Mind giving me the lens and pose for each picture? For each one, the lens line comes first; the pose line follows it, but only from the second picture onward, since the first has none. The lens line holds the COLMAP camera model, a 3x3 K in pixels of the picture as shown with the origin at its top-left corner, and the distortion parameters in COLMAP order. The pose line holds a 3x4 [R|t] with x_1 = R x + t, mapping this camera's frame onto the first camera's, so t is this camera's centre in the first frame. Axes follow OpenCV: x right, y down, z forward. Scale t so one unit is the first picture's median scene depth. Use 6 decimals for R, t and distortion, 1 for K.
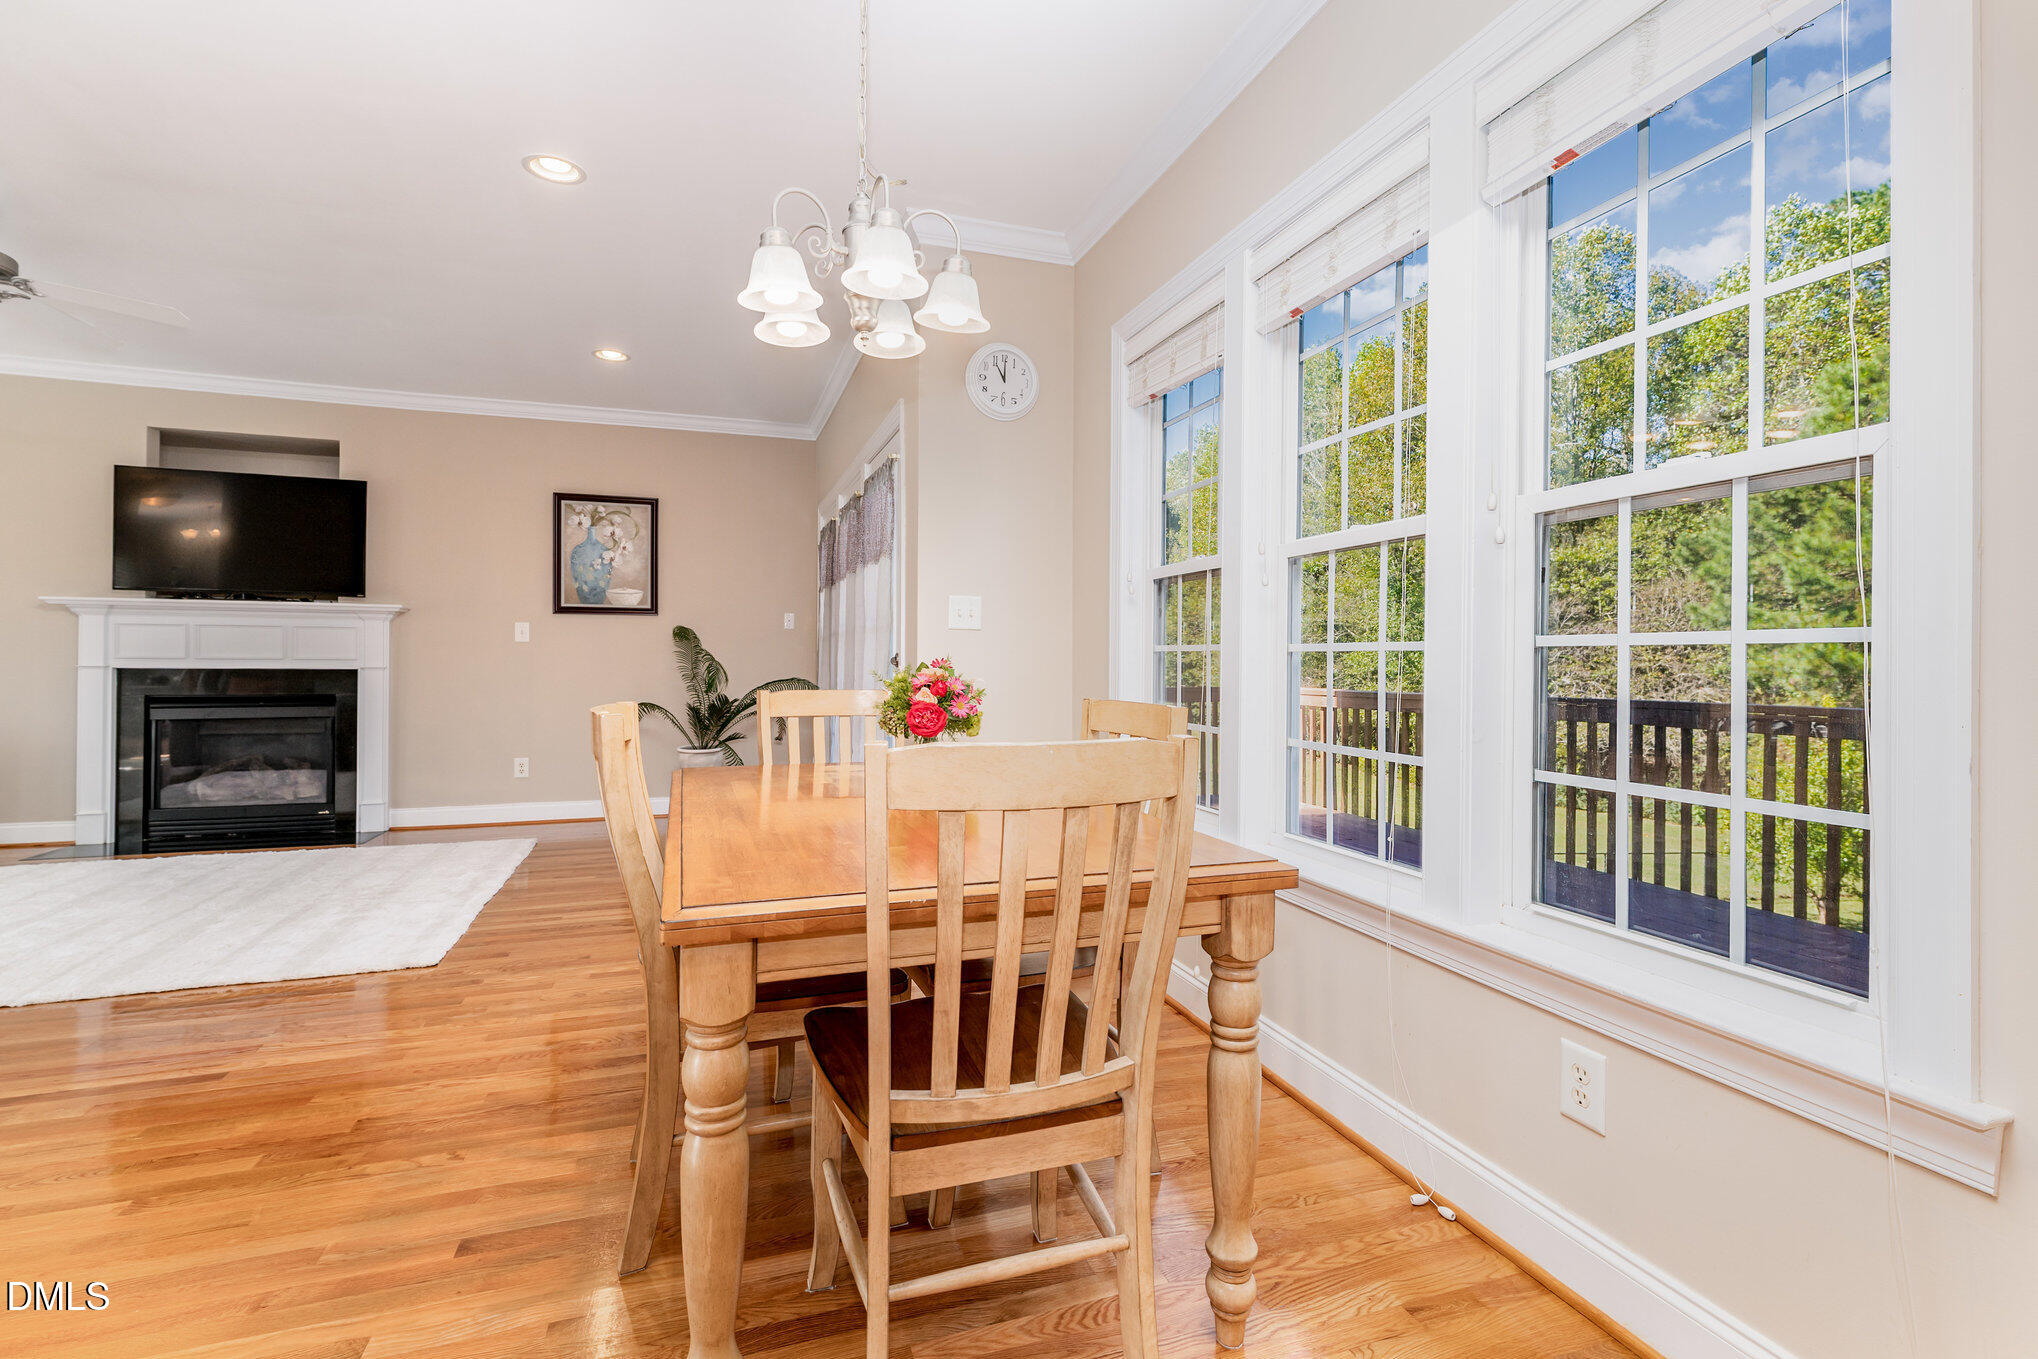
lens RADIAL K [[933.8, 0, 1027.8], [0, 933.8, 668.0], [0, 0, 1]] dist [-0.003437, -0.000321]
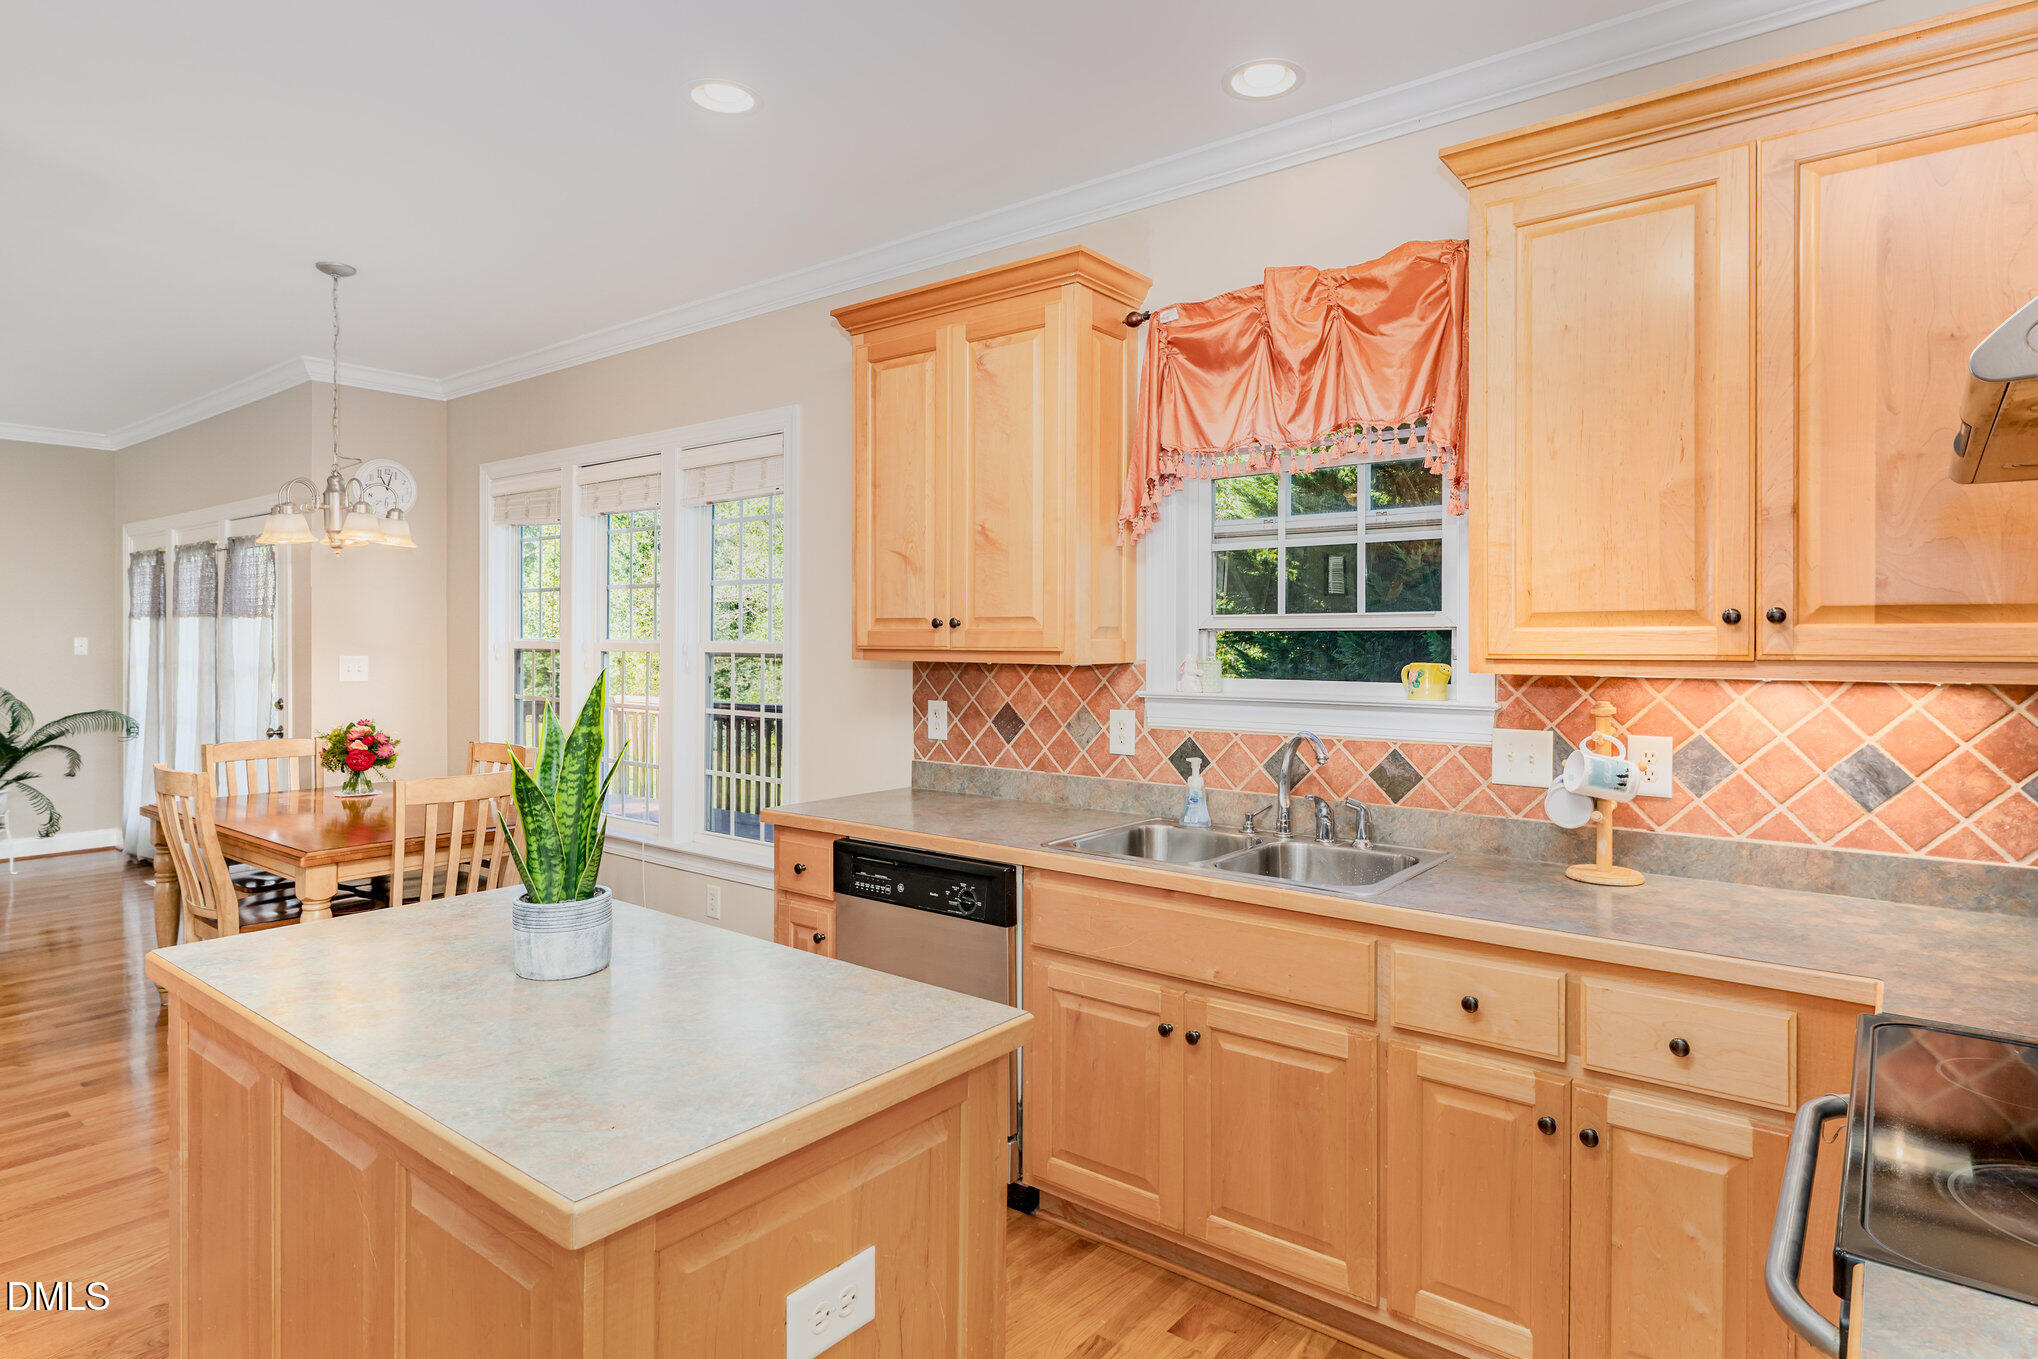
lens RADIAL K [[1105.5, 0, 1033.0], [0, 1105.5, 645.5], [0, 0, 1]] dist [0.002493, 0.000205]
pose [[0.840127, -0.006639, 0.542349, -0.101003], [0.005323, 0.999978, 0.003995, -0.086262], [-0.542364, -0.000469, 0.840143, -0.735606]]
